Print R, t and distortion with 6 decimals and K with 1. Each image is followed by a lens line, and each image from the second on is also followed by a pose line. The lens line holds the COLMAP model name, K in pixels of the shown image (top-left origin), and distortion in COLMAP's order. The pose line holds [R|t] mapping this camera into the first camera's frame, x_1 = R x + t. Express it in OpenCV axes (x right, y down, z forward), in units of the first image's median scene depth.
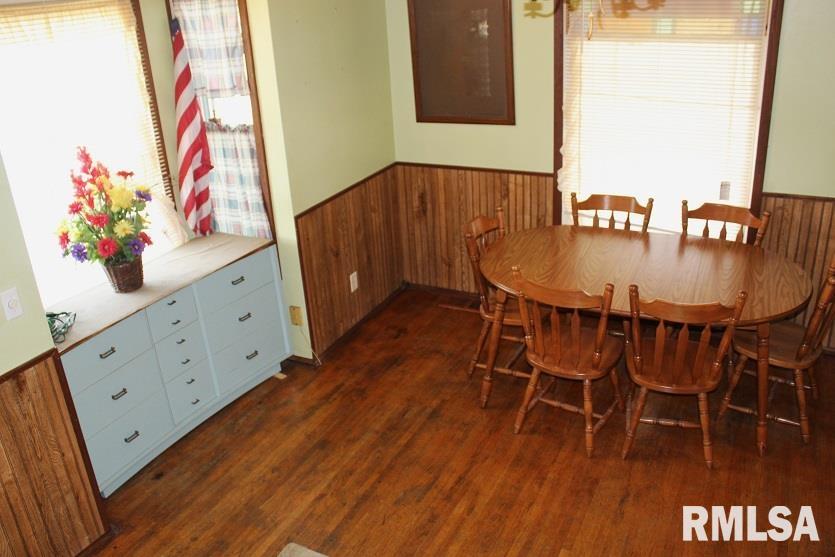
lens RADIAL K [[739.0, 0, 417.5], [0, 739.0, 278.5], [0, 0, 1]] dist [-0.175579, 0.183760]
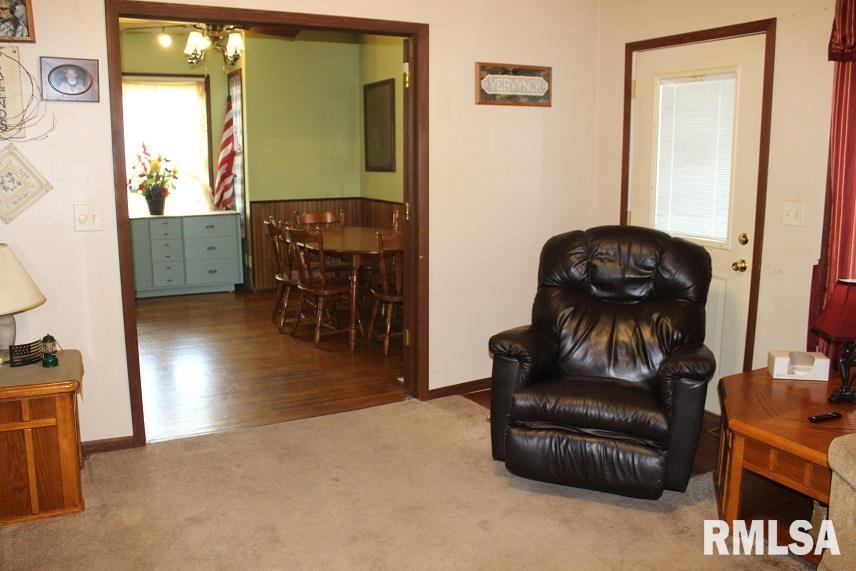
lens RADIAL K [[720.6, 0, 432.7], [0, 720.6, 285.8], [0, 0, 1]] dist [-0.158039, 0.143281]
pose [[0.816056, 0.162691, -0.554602, 1.199138], [-0.273027, 0.954263, -0.121808, 0.204738], [0.509420, 0.250824, 0.823152, -0.170162]]
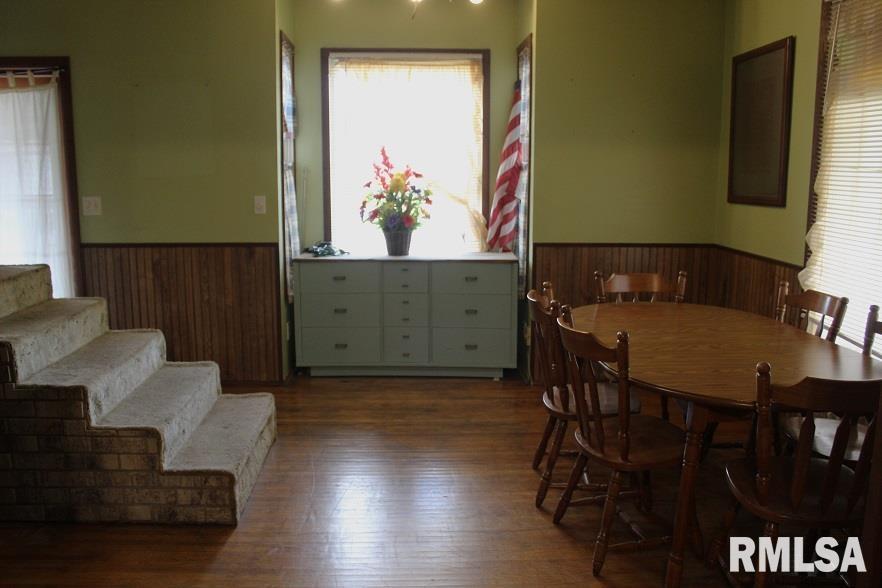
lens RADIAL K [[742.5, 0, 445.8], [0, 742.5, 294.3], [0, 0, 1]] dist [-0.158039, 0.143281]
pose [[0.495445, 0.206150, -0.843823, 0.747864], [-0.376551, 0.926381, 0.005231, 0.035389], [0.782780, 0.315151, 0.536597, 0.289752]]
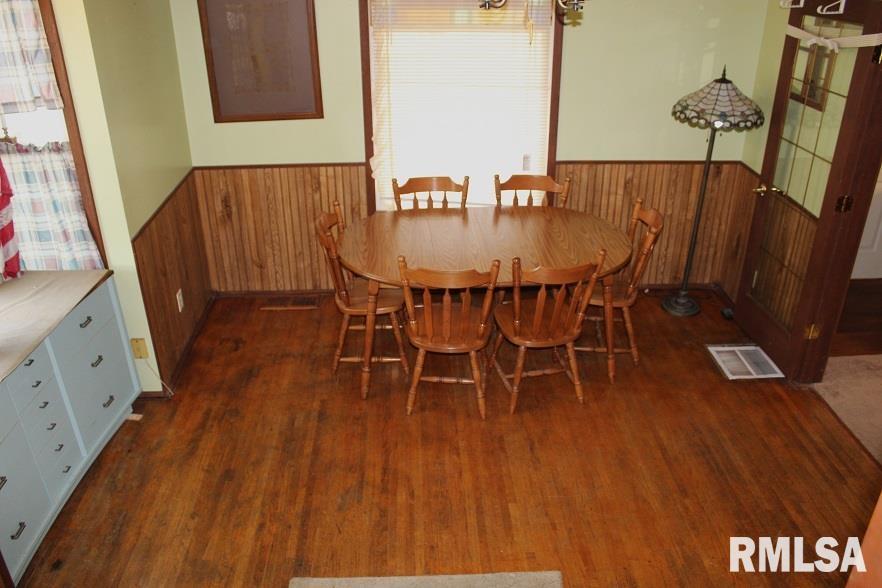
lens RADIAL K [[742.5, 0, 445.8], [0, 742.5, 294.3], [0, 0, 1]] dist [-0.158039, 0.143281]
pose [[0.872136, -0.172919, 0.457688, -0.244343], [0.148706, 0.984892, 0.088740, -0.039892], [-0.466118, -0.009332, 0.884673, 0.035209]]
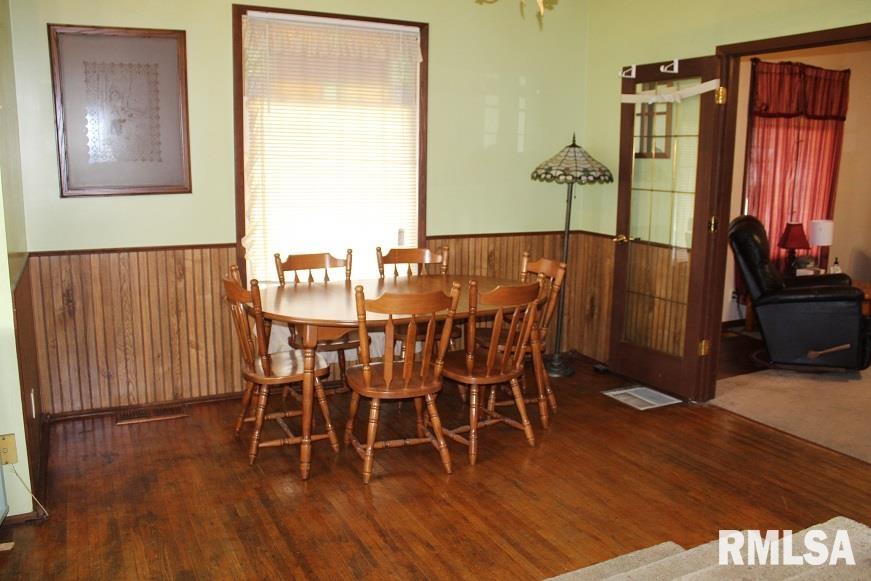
lens RADIAL K [[733.3, 0, 440.3], [0, 733.3, 290.8], [0, 0, 1]] dist [-0.158039, 0.143281]
pose [[0.593841, -0.081870, 0.800406, -0.447189], [0.275443, 0.955385, -0.106636, 0.094219], [-0.755965, 0.283791, 0.589897, 0.305521]]
